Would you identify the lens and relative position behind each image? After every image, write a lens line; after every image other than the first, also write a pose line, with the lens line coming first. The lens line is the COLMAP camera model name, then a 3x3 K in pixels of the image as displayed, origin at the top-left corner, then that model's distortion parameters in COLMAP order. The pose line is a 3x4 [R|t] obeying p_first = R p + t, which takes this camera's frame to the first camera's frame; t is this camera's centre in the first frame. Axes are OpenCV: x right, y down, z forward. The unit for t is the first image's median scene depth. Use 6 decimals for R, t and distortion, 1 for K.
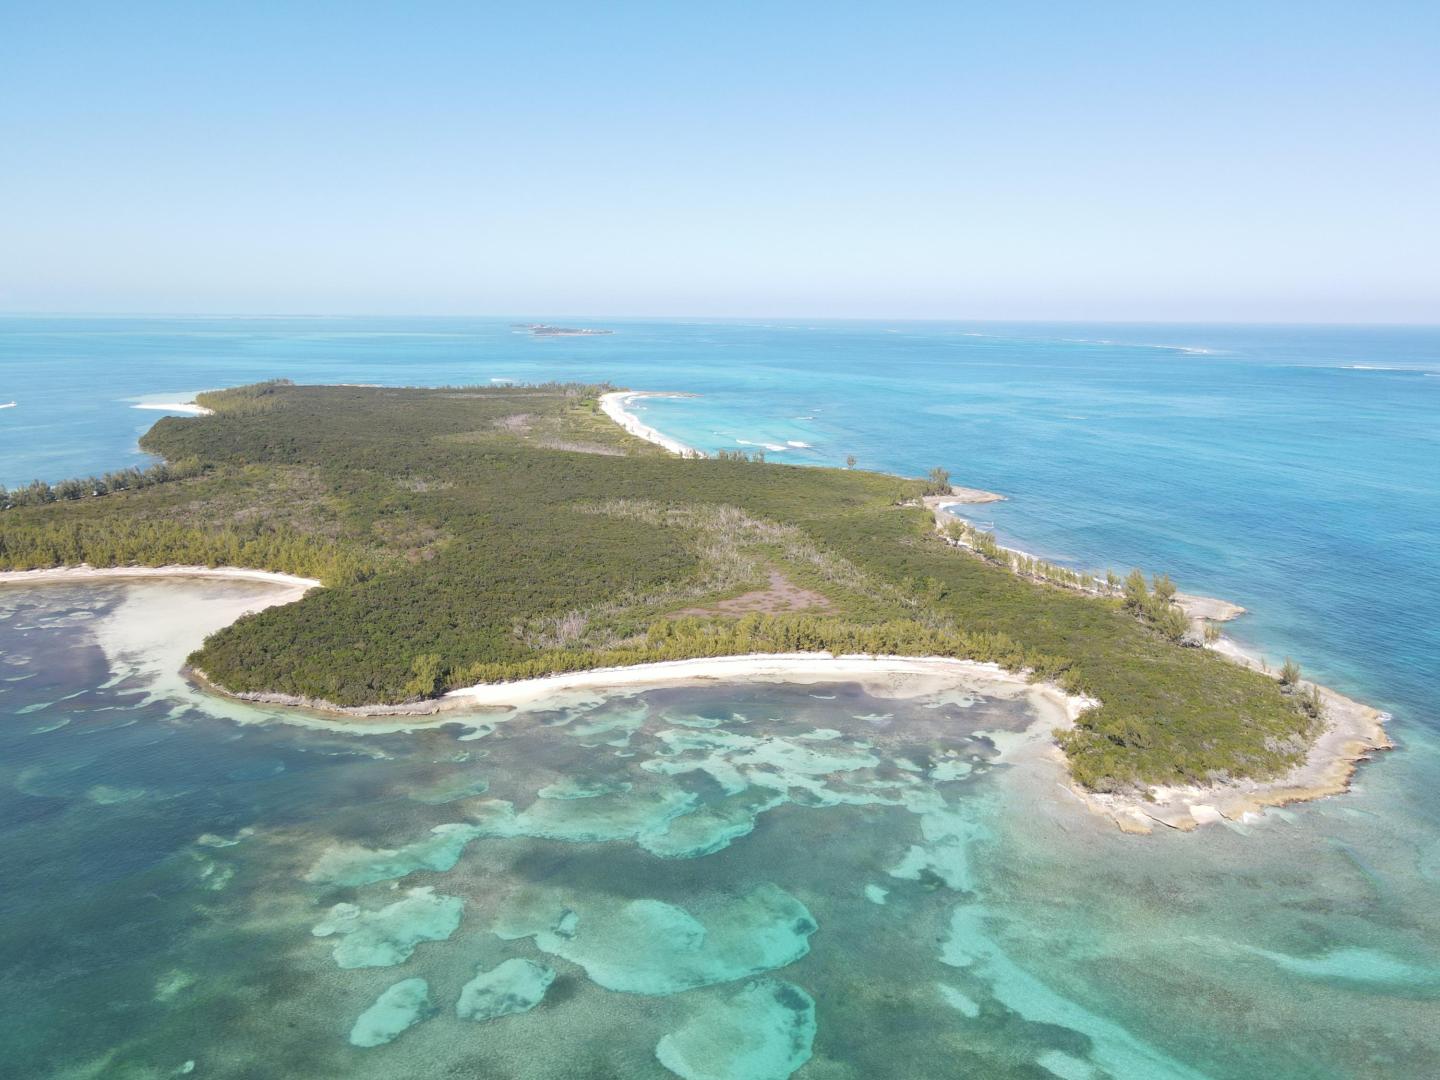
lens RADIAL K [[1047.1, 0, 722.1], [0, 1047.1, 537.4], [0, 0, 1]] dist [0.015867, 0.000231]
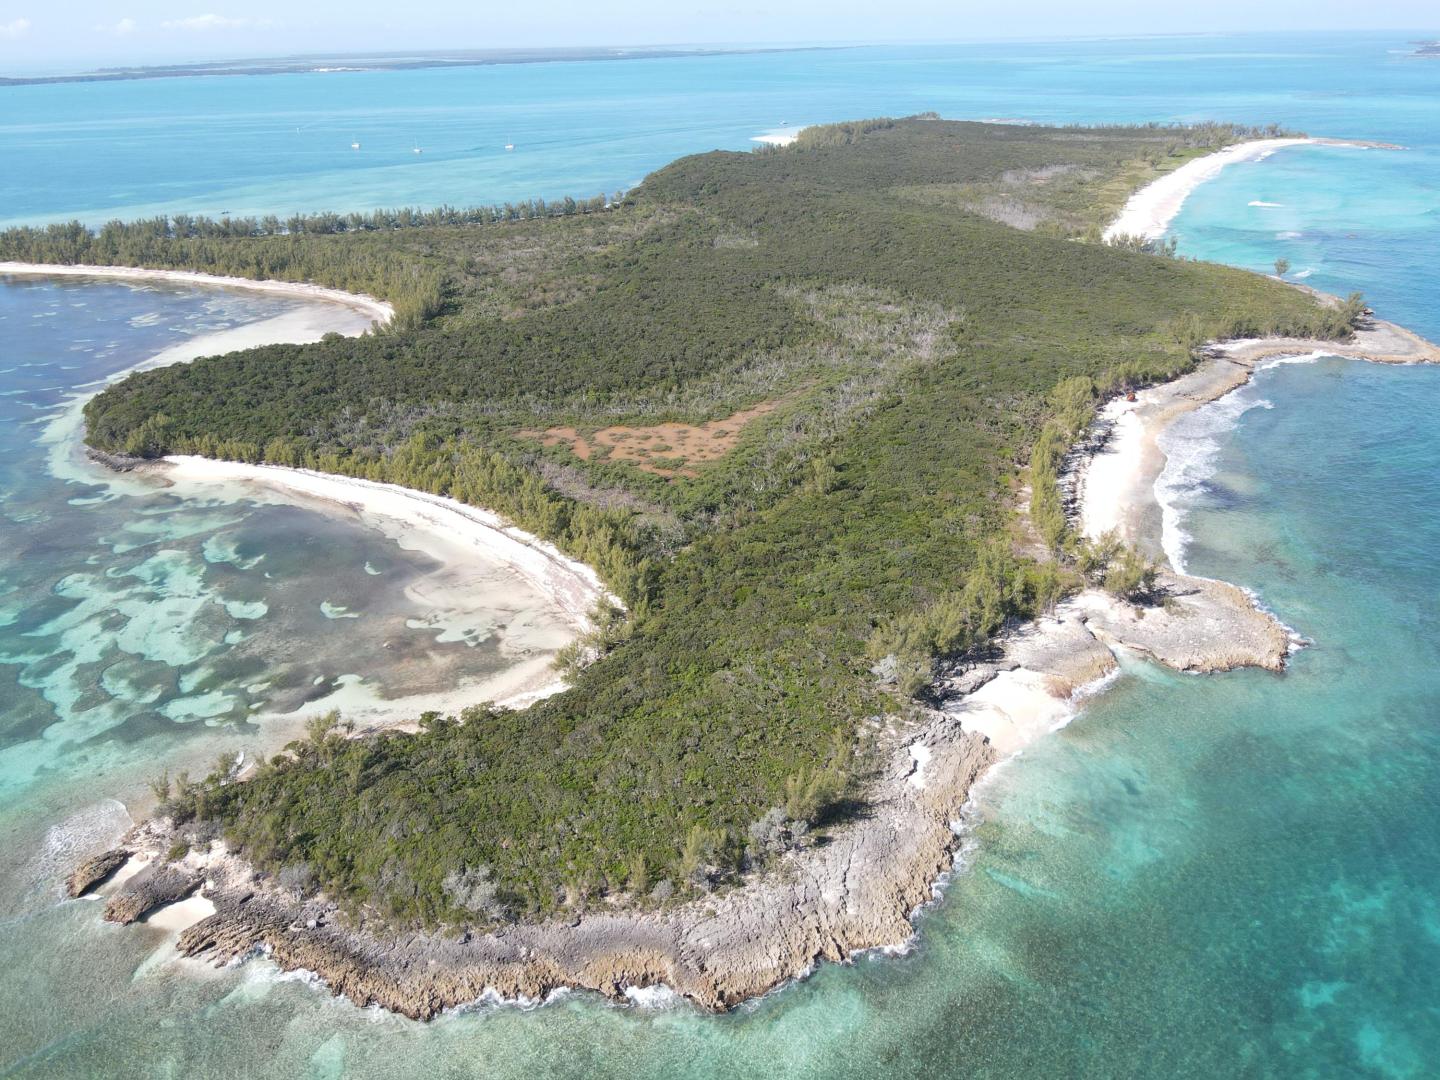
lens RADIAL K [[1047.1, 0, 722.1], [0, 1047.1, 537.4], [0, 0, 1]] dist [0.015867, 0.000231]
pose [[0.726499, 0.276965, -0.628879, 0.579640], [-0.121502, 0.952532, 0.279143, -0.092041], [0.676340, -0.126387, 0.725666, 0.450029]]
